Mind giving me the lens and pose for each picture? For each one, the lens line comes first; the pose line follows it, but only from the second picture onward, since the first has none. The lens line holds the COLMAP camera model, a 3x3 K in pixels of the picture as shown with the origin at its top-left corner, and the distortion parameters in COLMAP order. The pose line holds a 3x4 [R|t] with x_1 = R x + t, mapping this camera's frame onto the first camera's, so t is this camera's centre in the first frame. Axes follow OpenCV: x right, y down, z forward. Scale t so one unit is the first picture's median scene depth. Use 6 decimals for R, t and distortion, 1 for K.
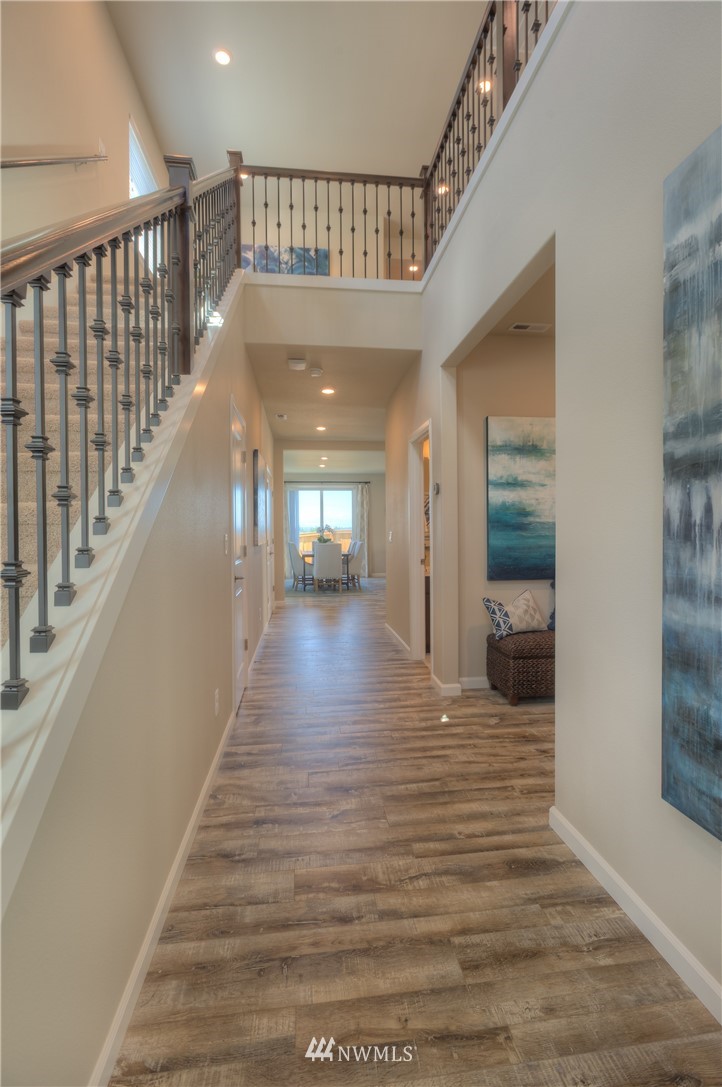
lens RADIAL K [[508.1, 0, 364.7], [0, 508.1, 541.2], [0, 0, 1]] dist [-0.005750, 0.003690]
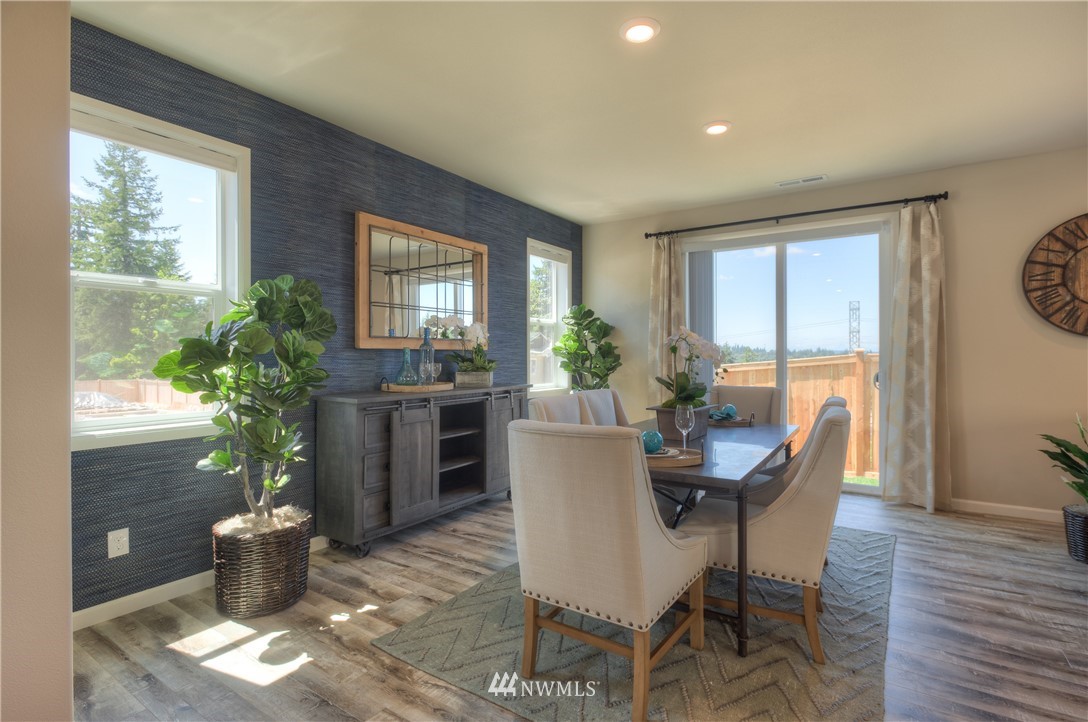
lens RADIAL K [[508.6, 0, 549.7], [0, 508.6, 361.7], [0, 0, 1]] dist [-0.005750, 0.003690]
pose [[0.756563, 0.012084, -0.653809, 0.029732], [-0.012681, 0.999912, 0.003806, -0.015664], [0.653797, 0.005412, 0.756650, 0.631210]]
